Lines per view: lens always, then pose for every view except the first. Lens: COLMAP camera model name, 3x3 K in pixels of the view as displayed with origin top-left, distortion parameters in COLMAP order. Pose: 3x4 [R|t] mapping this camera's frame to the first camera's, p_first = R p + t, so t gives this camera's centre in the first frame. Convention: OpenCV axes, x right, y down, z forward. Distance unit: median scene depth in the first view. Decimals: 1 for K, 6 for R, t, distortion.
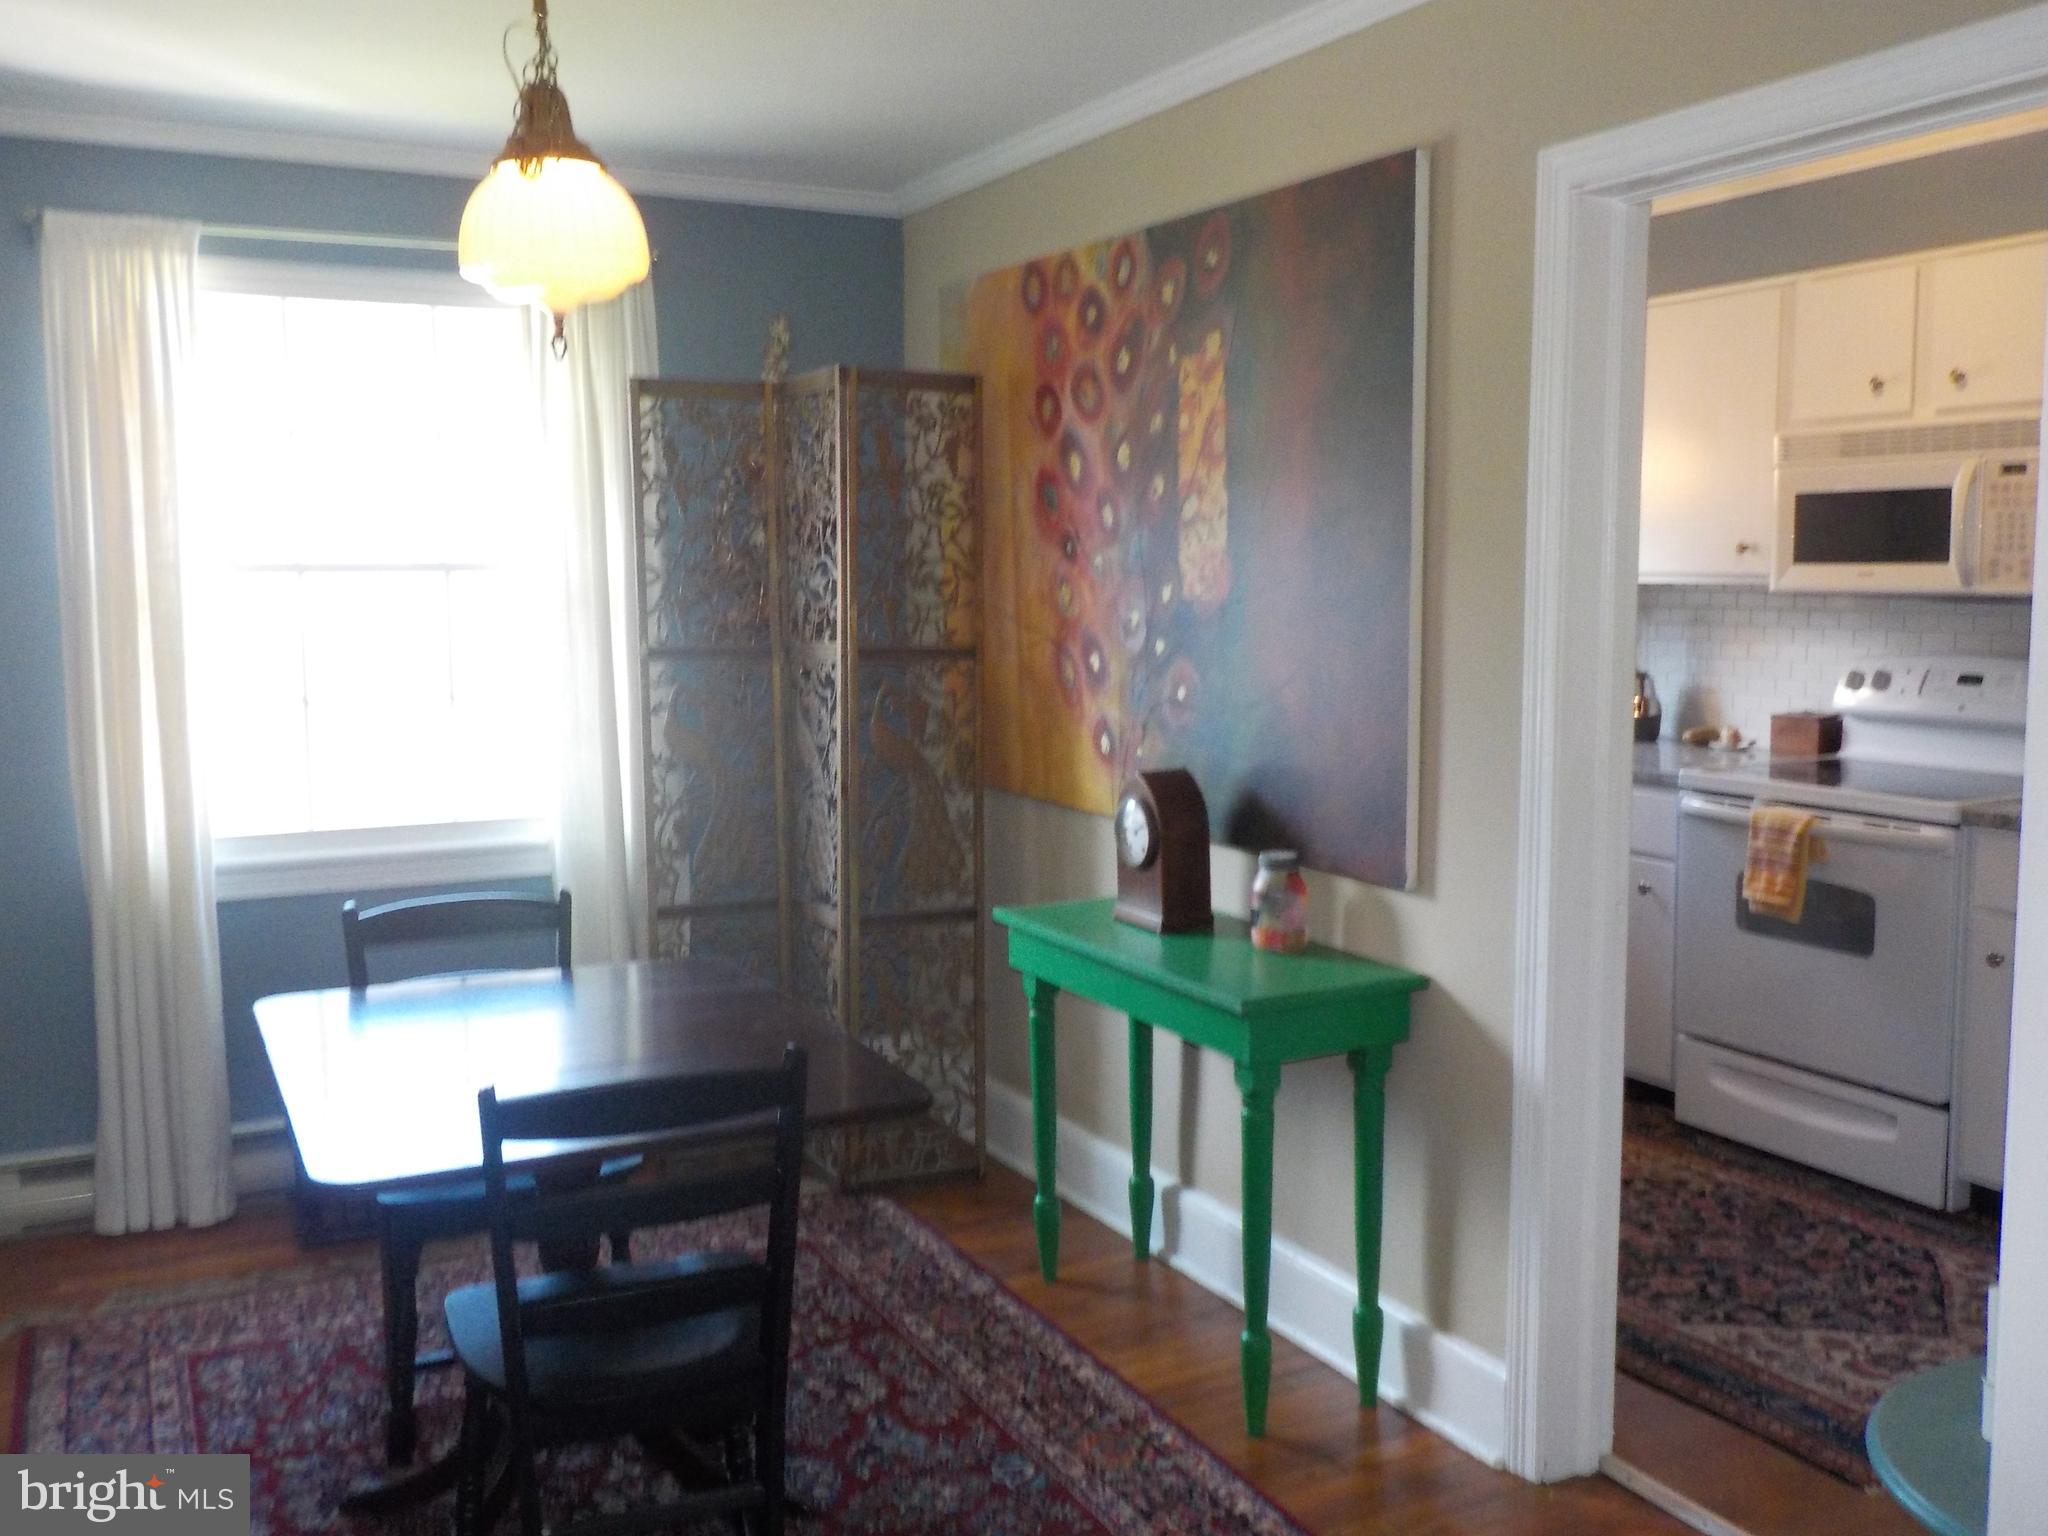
lens RADIAL K [[1850.7, 0, 1029.0], [0, 1850.7, 763.5], [0, 0, 1]] dist [0.023456, -0.011579]
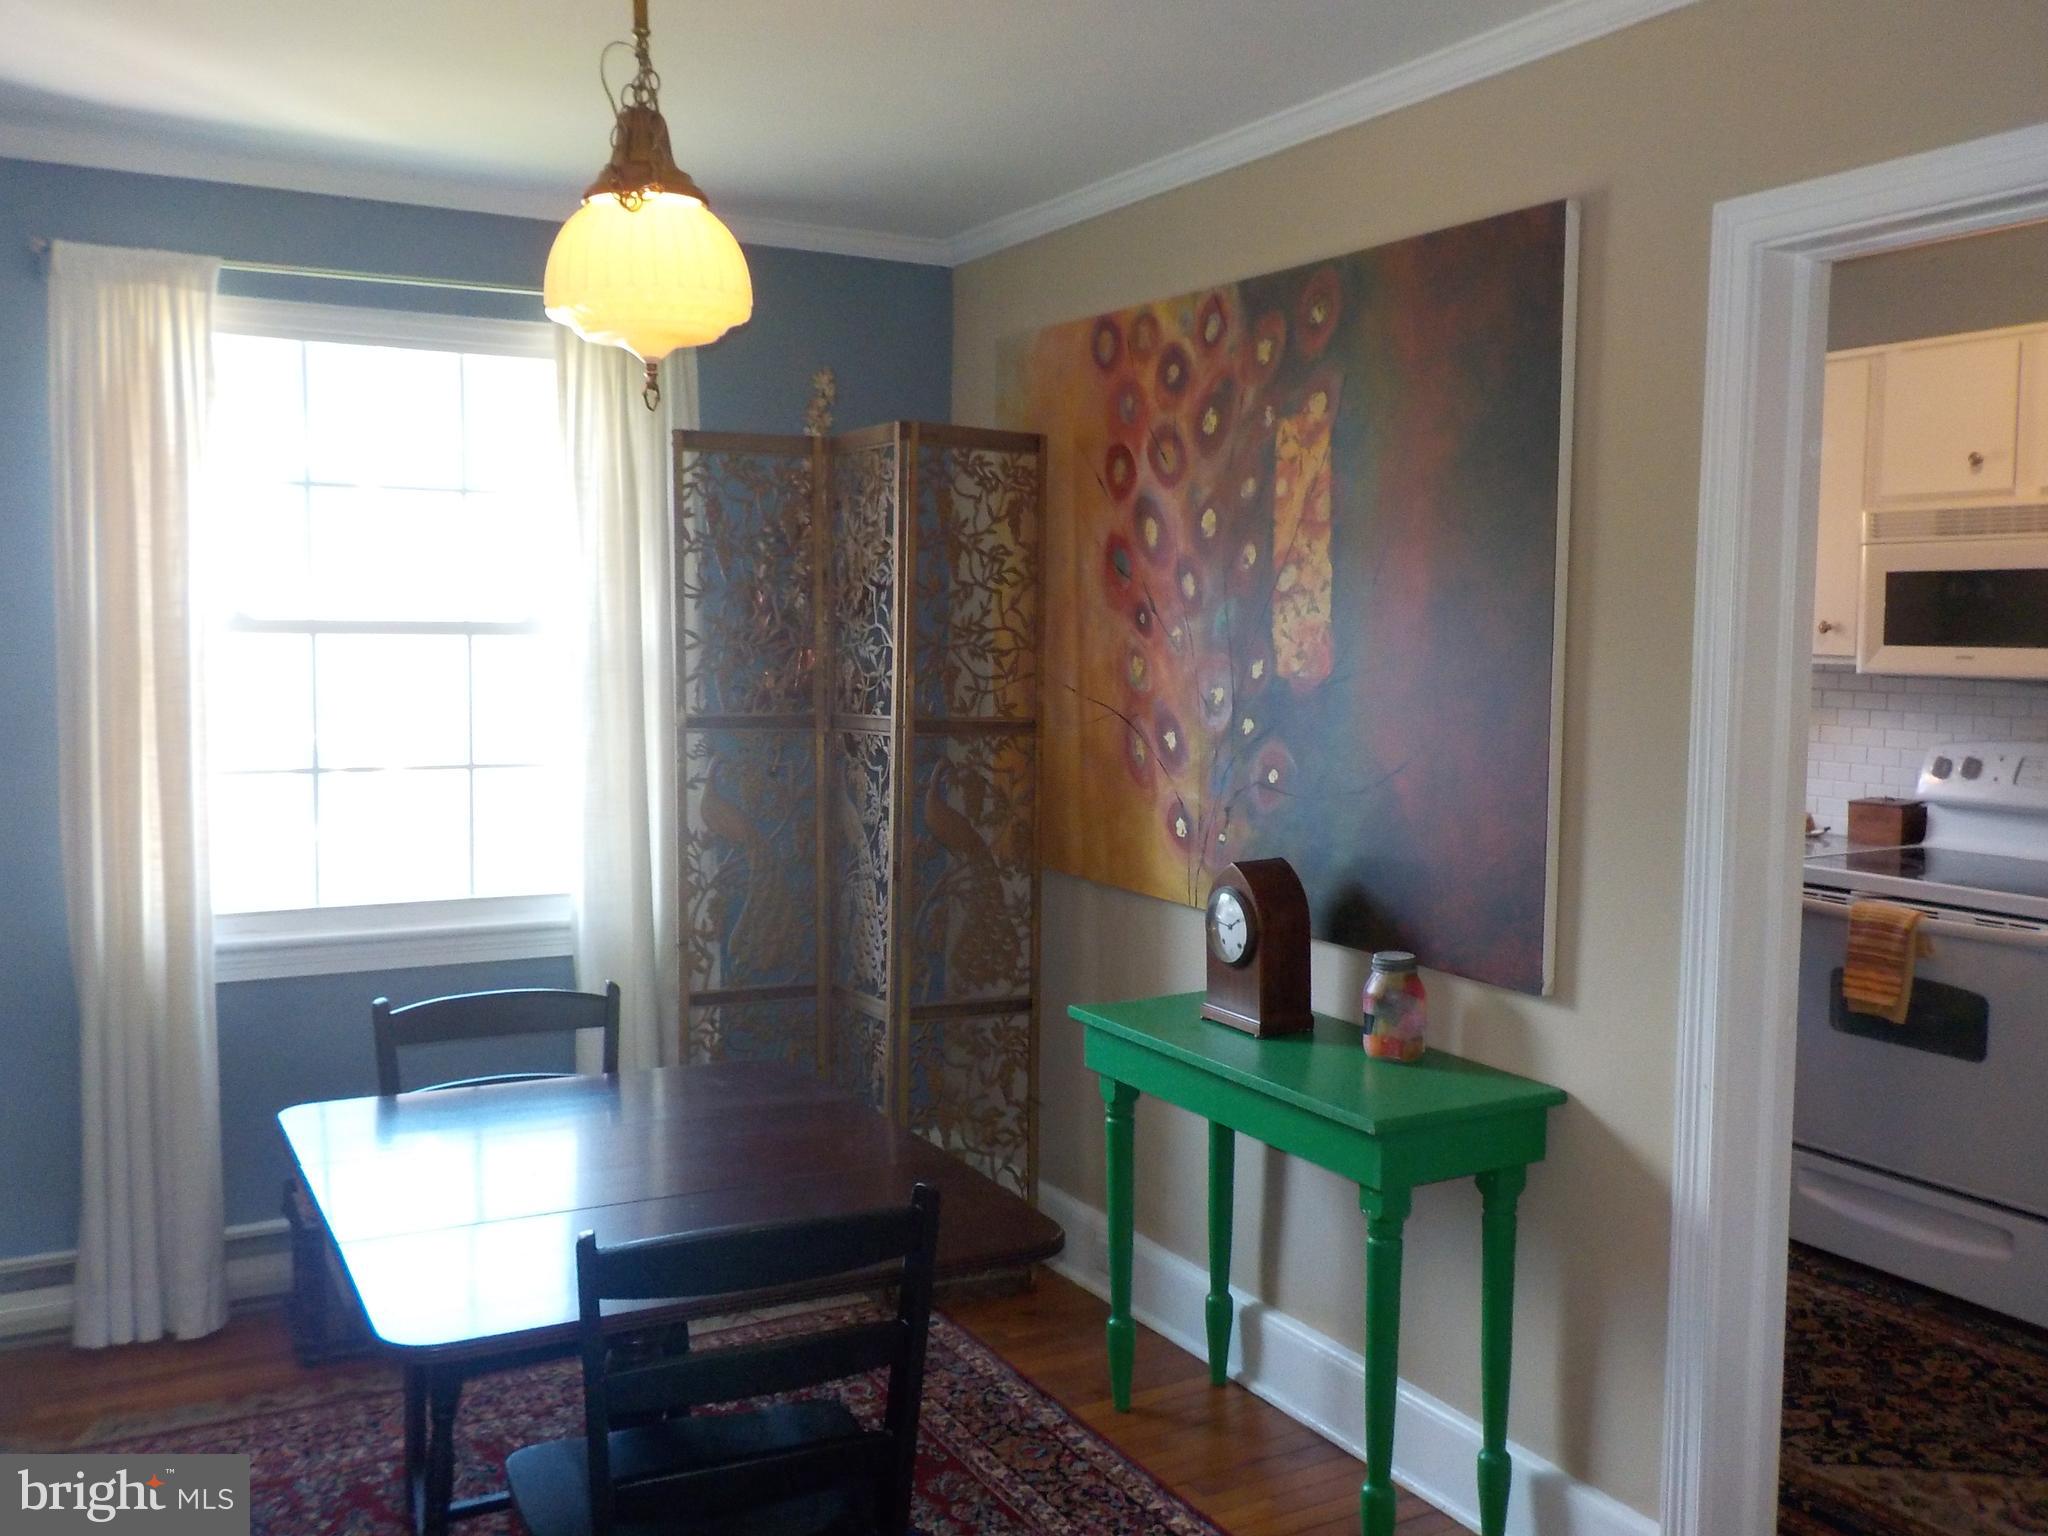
lens RADIAL K [[1850.7, 0, 1025.1], [0, 1850.7, 765.1], [0, 0, 1]] dist [0.023456, -0.011579]
pose [[0.999590, 0.013274, 0.025373, -0.062659], [-0.012519, 0.999480, -0.029712, -0.013494], [-0.025755, 0.029382, 0.999236, 0.064648]]
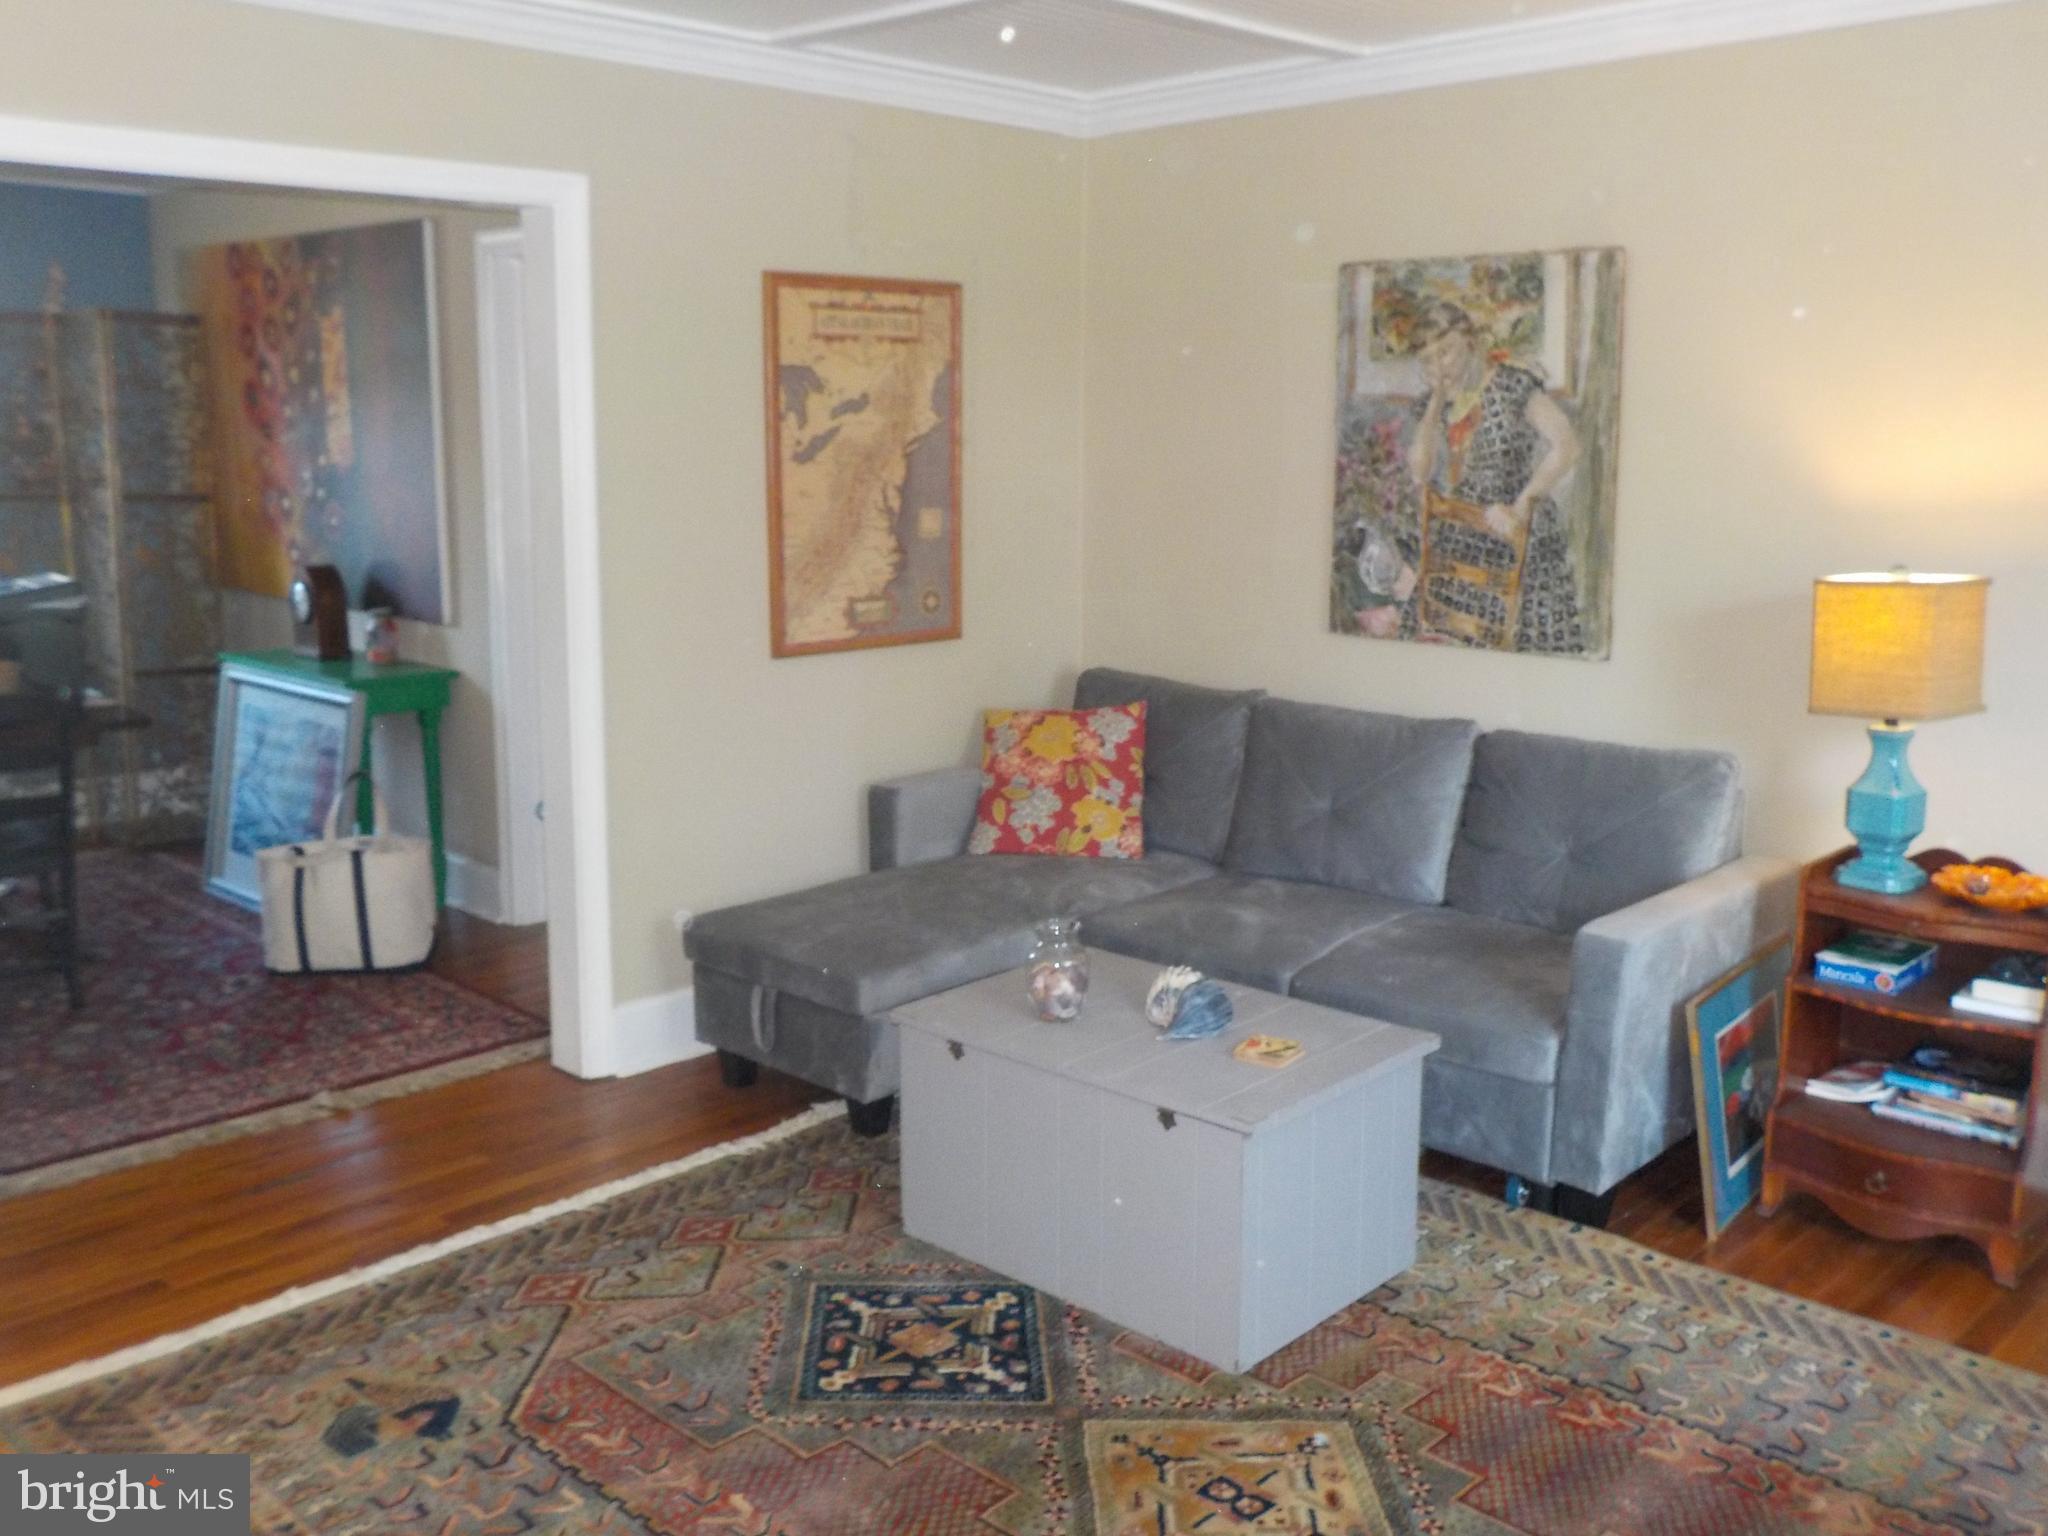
lens RADIAL K [[1850.7, 0, 1018.1], [0, 1850.7, 758.8], [0, 0, 1]] dist [0.023456, -0.011579]
pose [[0.951150, -0.039184, 0.306234, 0.139293], [0.018643, 0.997393, 0.069716, 0.066063], [-0.308167, -0.060602, 0.949400, -0.742664]]
